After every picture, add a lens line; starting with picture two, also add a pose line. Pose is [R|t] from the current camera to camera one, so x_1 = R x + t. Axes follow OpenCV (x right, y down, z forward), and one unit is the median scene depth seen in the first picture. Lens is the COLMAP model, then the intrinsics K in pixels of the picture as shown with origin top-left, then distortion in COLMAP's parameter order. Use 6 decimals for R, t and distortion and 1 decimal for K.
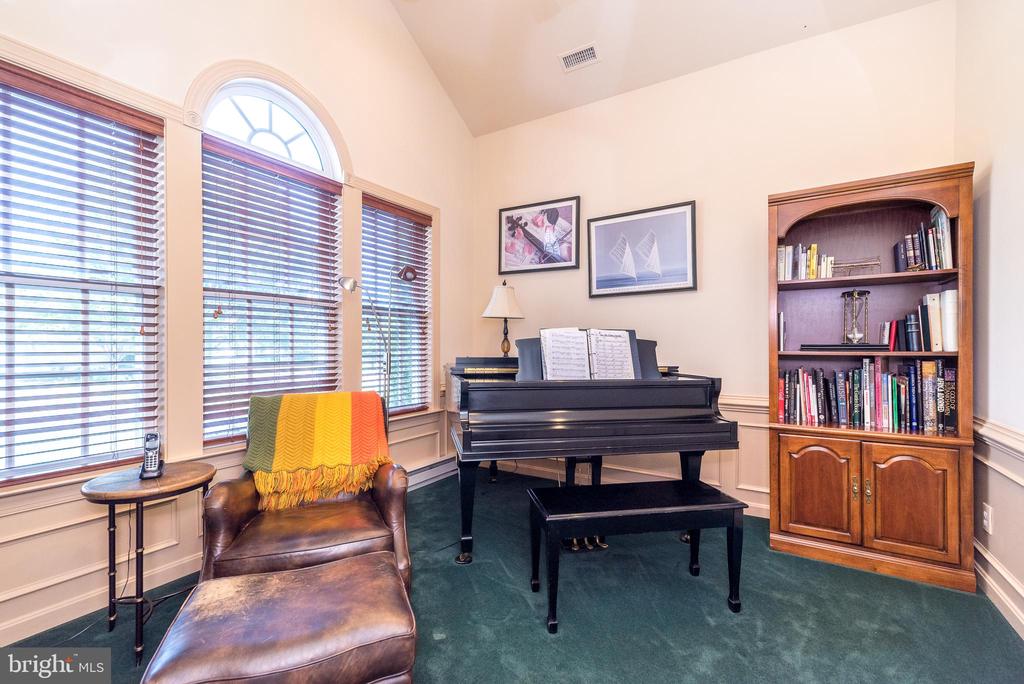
lens RADIAL K [[451.7, 0, 511.0], [0, 451.7, 343.7], [0, 0, 1]] dist [0.001879, 0.000318]
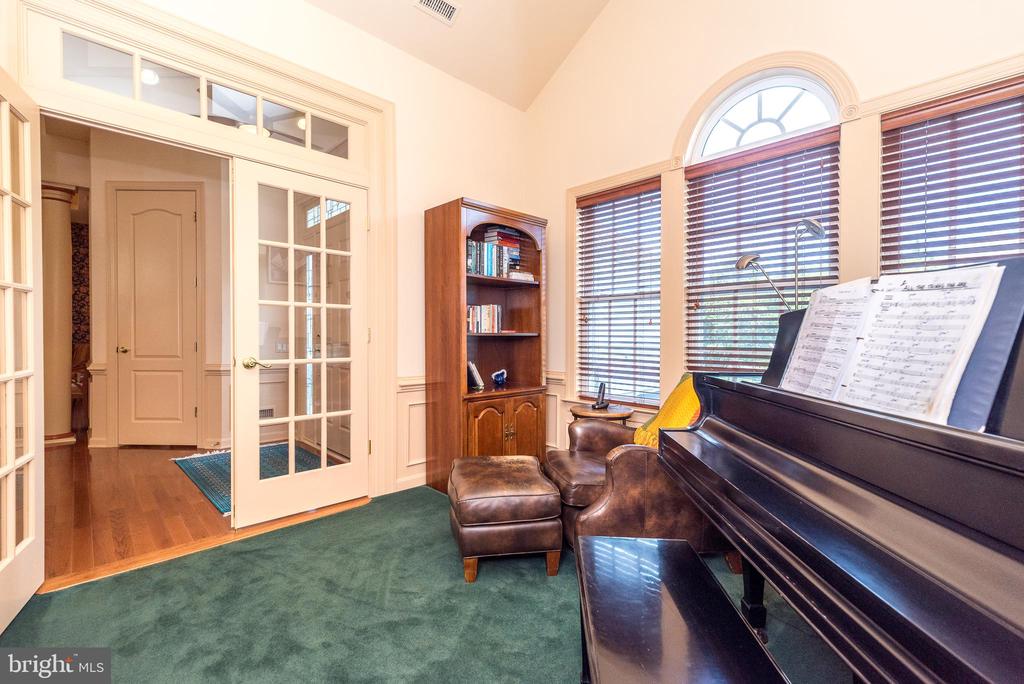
lens RADIAL K [[451.7, 0, 511.0], [0, 451.7, 343.7], [0, 0, 1]] dist [0.001879, 0.000318]
pose [[-0.249887, 0.019427, -0.968080, 0.761473], [0.001155, 0.999804, 0.019766, 0.013522], [0.968274, 0.003821, -0.249861, 0.906445]]
